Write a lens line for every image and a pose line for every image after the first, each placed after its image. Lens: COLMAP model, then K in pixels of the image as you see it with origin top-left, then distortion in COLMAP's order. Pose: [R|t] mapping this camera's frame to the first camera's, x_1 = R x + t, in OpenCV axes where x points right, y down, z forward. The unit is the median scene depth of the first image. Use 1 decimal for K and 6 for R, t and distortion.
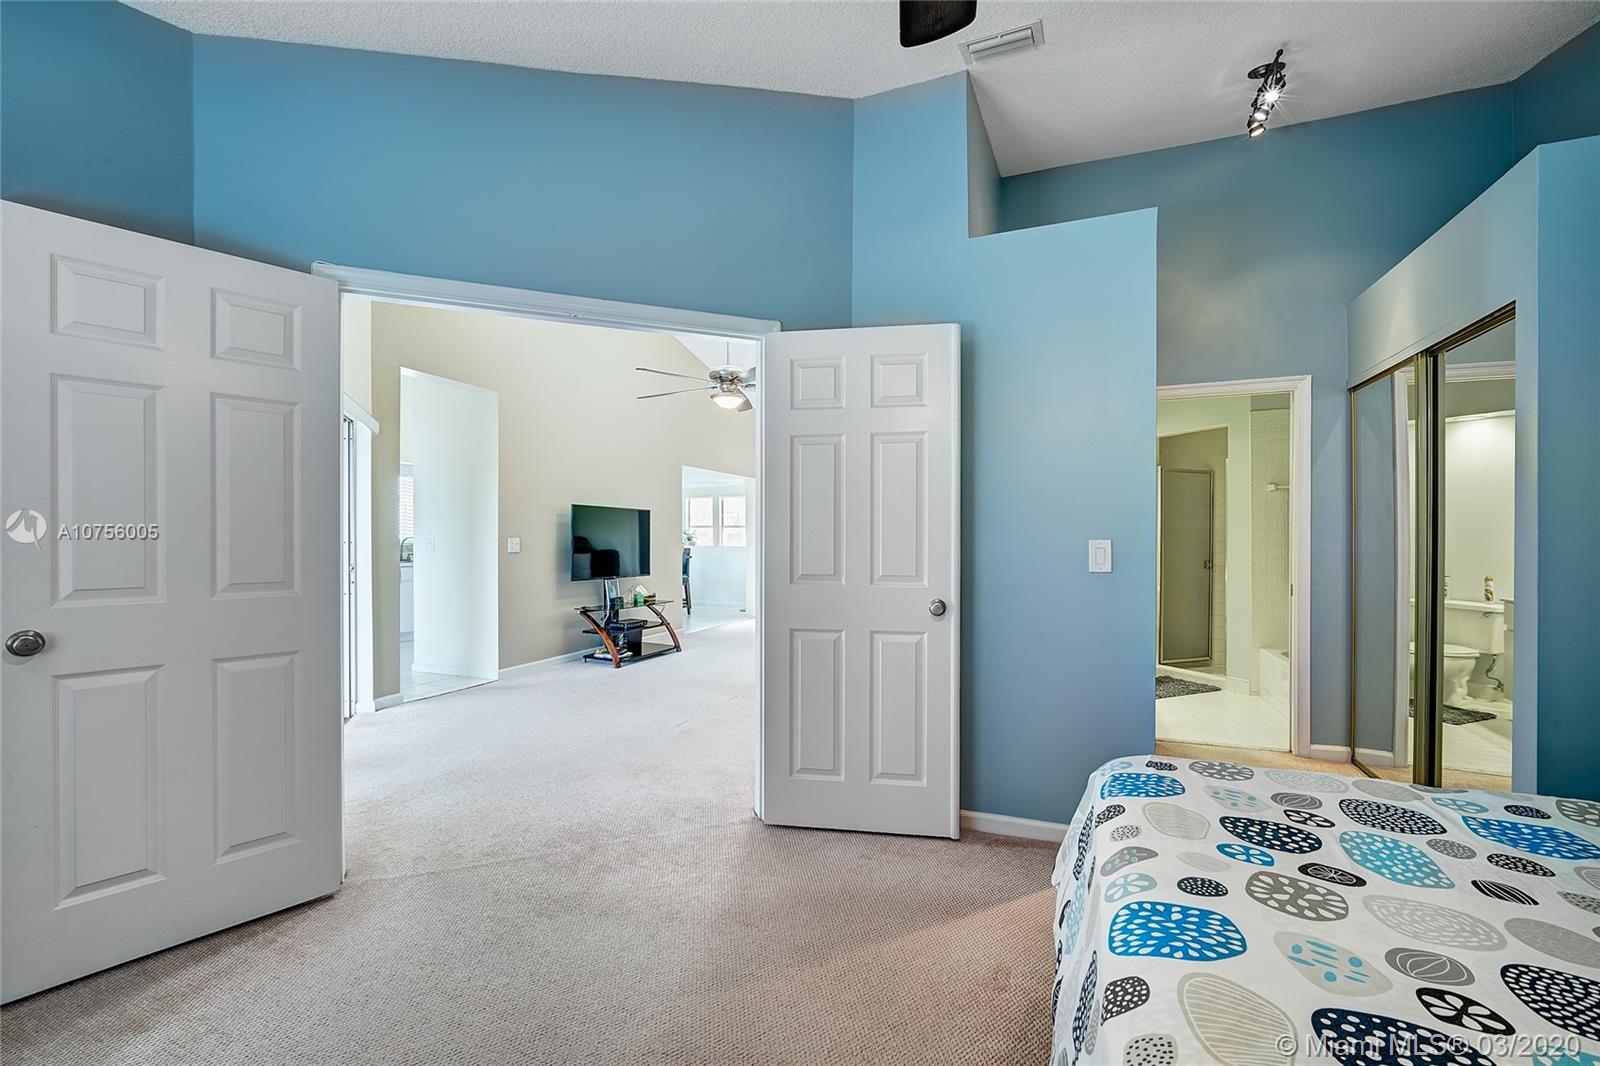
lens RADIAL K [[684.2, 0, 791.5], [0, 684.2, 542.0], [0, 0, 1]] dist [-0.007992, 0.000580]
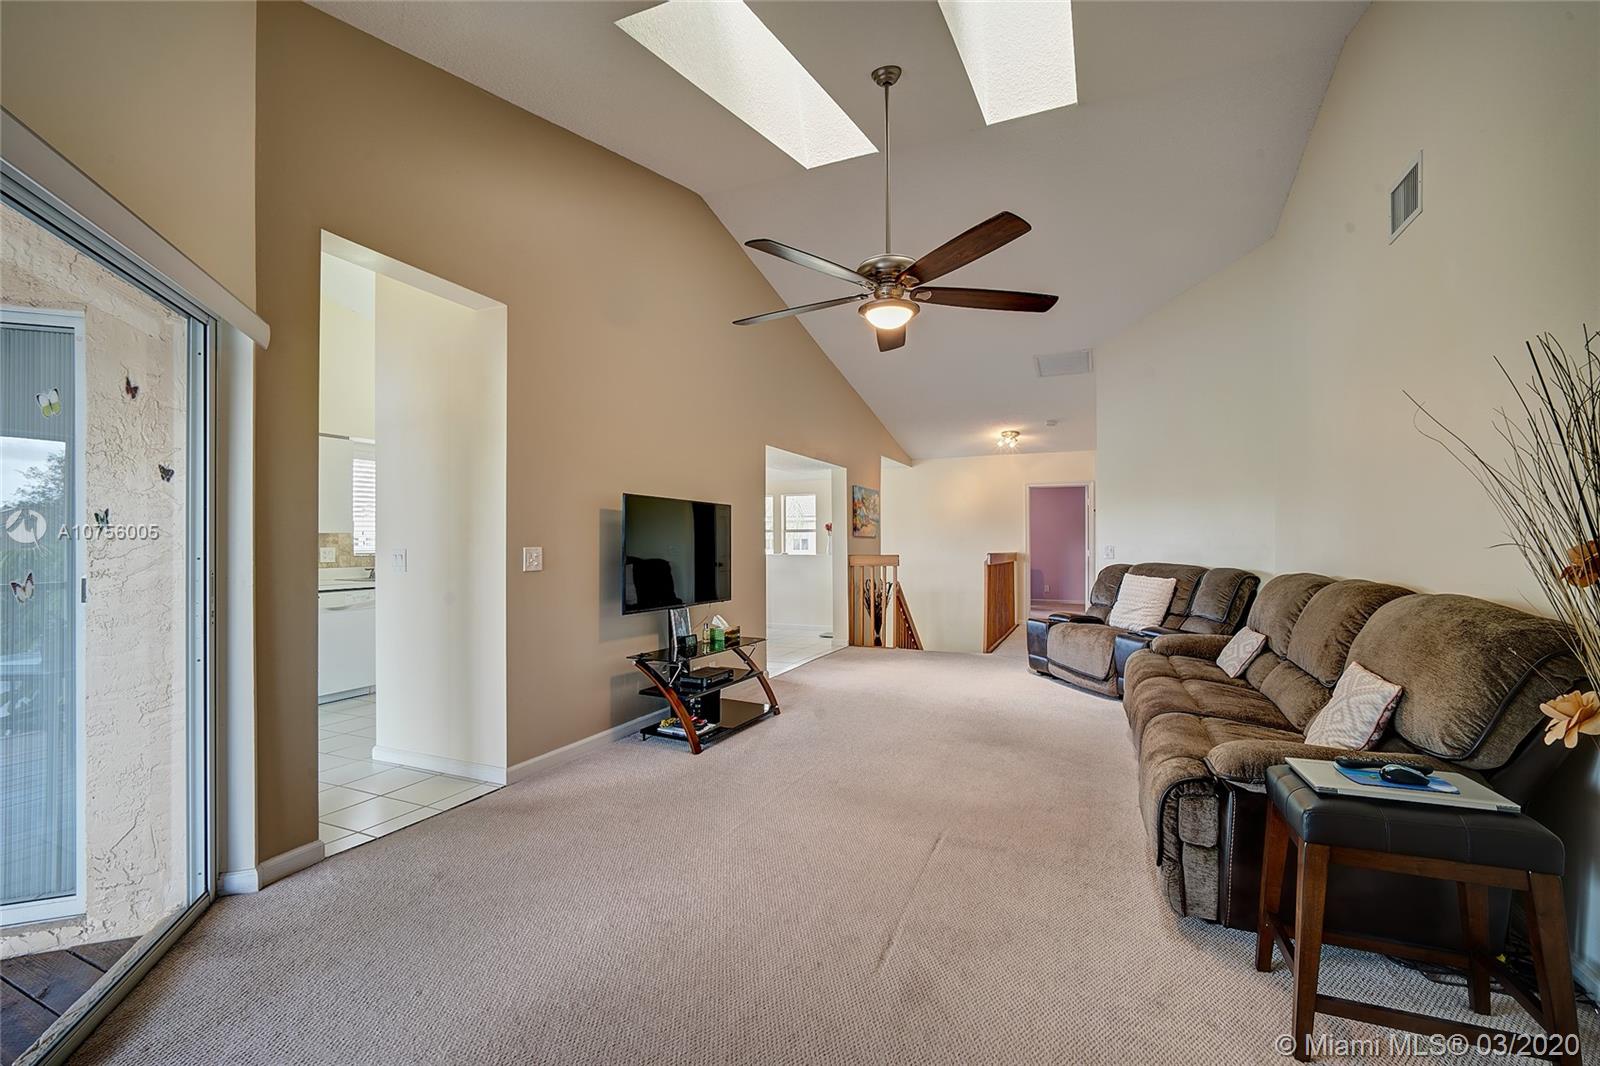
lens RADIAL K [[684.2, 0, 791.5], [0, 684.2, 542.0], [0, 0, 1]] dist [-0.007992, 0.000580]
pose [[0.999320, -0.004770, -0.036556, -0.136029], [0.004336, 0.999919, -0.011947, -0.001989], [0.036611, 0.011781, 0.999260, 0.354020]]
